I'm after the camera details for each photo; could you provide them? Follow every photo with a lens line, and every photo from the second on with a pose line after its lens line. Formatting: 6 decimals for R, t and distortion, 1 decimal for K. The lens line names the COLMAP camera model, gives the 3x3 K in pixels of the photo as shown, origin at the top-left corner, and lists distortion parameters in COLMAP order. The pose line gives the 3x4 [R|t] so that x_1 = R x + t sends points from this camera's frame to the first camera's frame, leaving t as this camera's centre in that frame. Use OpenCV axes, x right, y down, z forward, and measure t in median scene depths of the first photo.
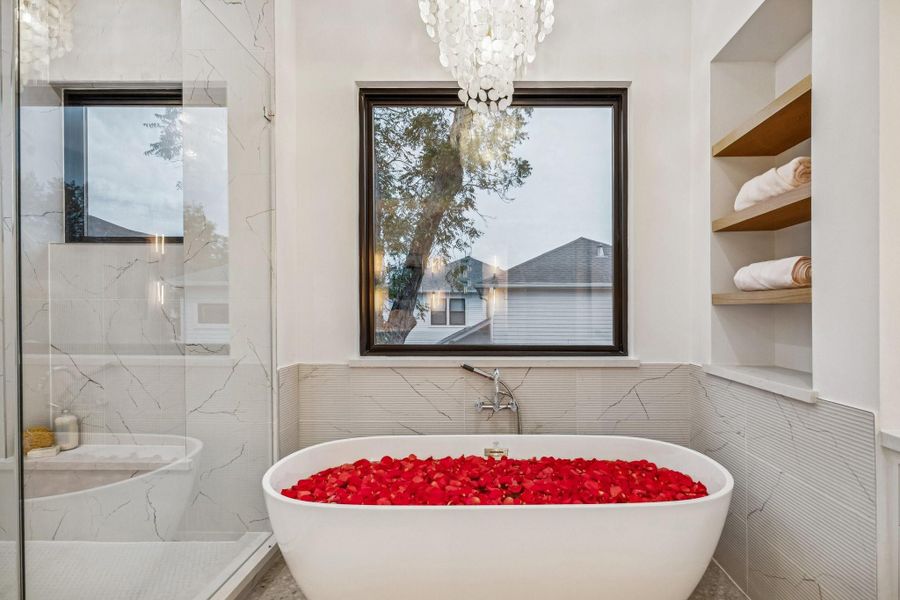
lens RADIAL K [[440.3, 0, 449.9], [0, 440.3, 303.7], [0, 0, 1]] dist [-0.001218, -0.000245]
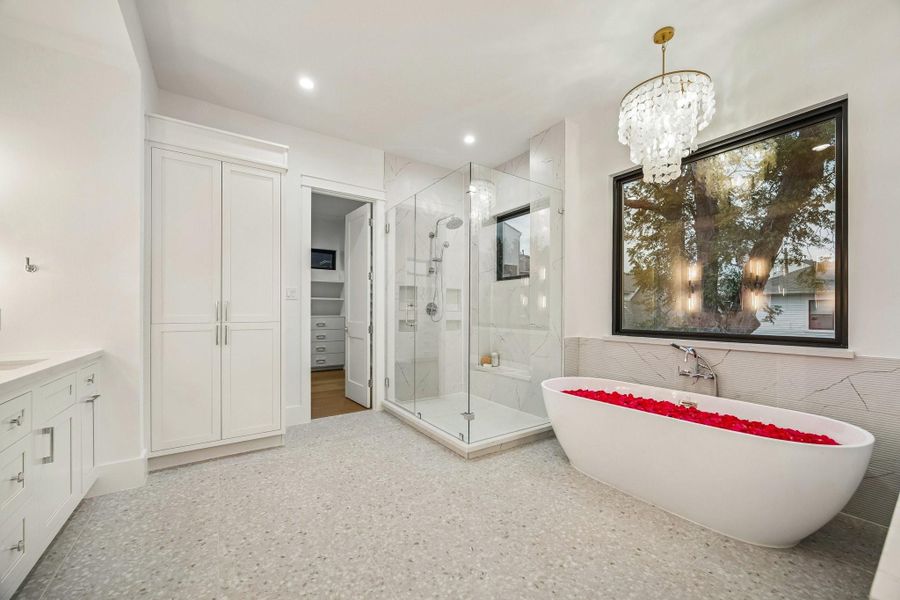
lens RADIAL K [[351.2, 0, 452.7], [0, 351.2, 303.7], [0, 0, 1]] dist [-0.000969, -0.000522]
pose [[0.573667, -0.020735, -0.818826, 0.582340], [0.014405, 0.999780, -0.015225, 0.009251], [0.818962, -0.003062, 0.573840, -0.304084]]
